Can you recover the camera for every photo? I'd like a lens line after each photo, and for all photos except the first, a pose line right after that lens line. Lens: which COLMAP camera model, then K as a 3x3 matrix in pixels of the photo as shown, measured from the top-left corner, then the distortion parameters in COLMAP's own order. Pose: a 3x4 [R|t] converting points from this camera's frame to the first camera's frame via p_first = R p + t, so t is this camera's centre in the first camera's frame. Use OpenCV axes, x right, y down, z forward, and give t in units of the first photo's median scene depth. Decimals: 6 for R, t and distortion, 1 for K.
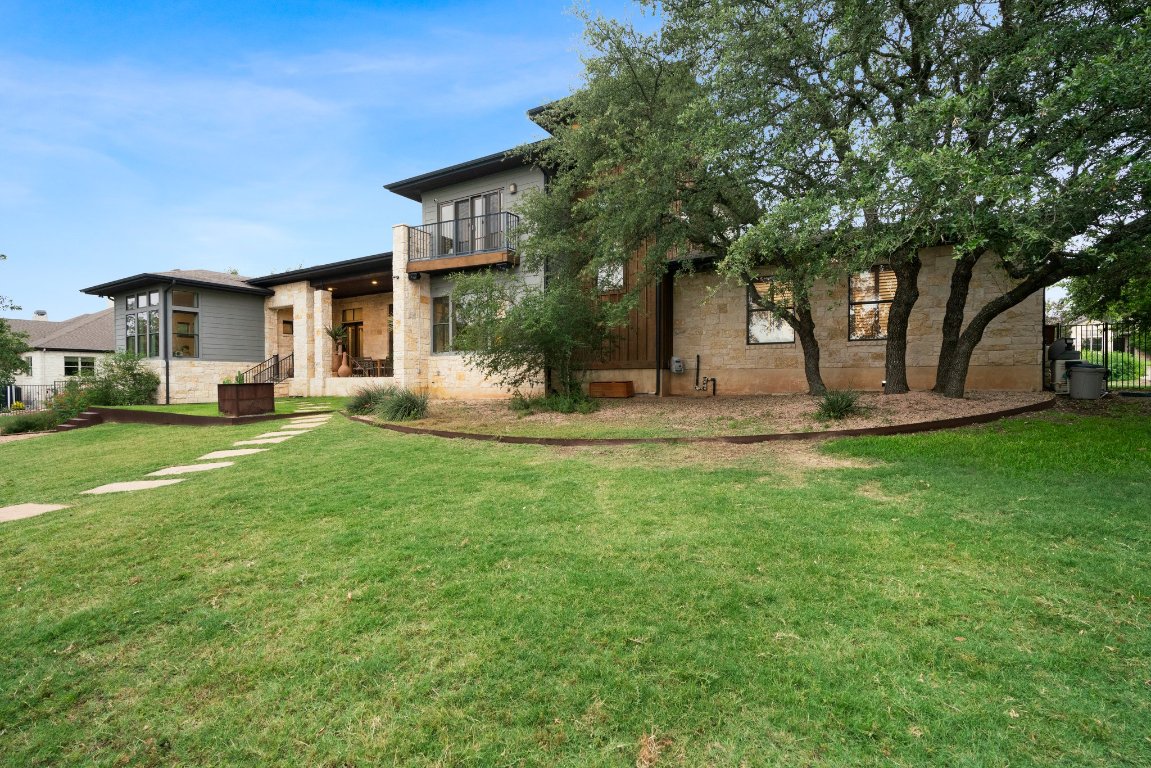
lens RADIAL K [[526.7, 0, 579.0], [0, 526.7, 382.9], [0, 0, 1]] dist [0.001532, 0.000417]
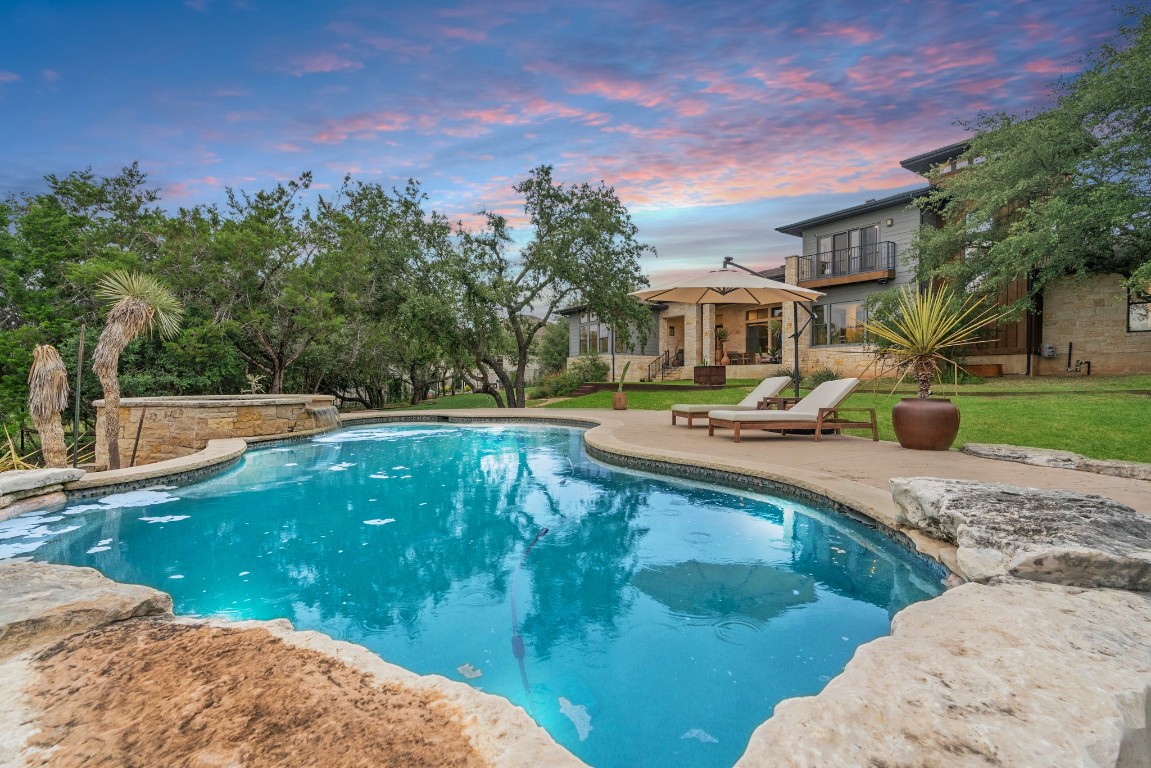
lens RADIAL K [[526.7, 0, 570.7], [0, 526.7, 385.6], [0, 0, 1]] dist [0.001532, 0.000417]
pose [[0.897225, 0.011721, -0.441418, -0.265434], [-0.007752, 0.999912, 0.010794, 0.041841], [0.441506, -0.006262, 0.897237, -0.592570]]
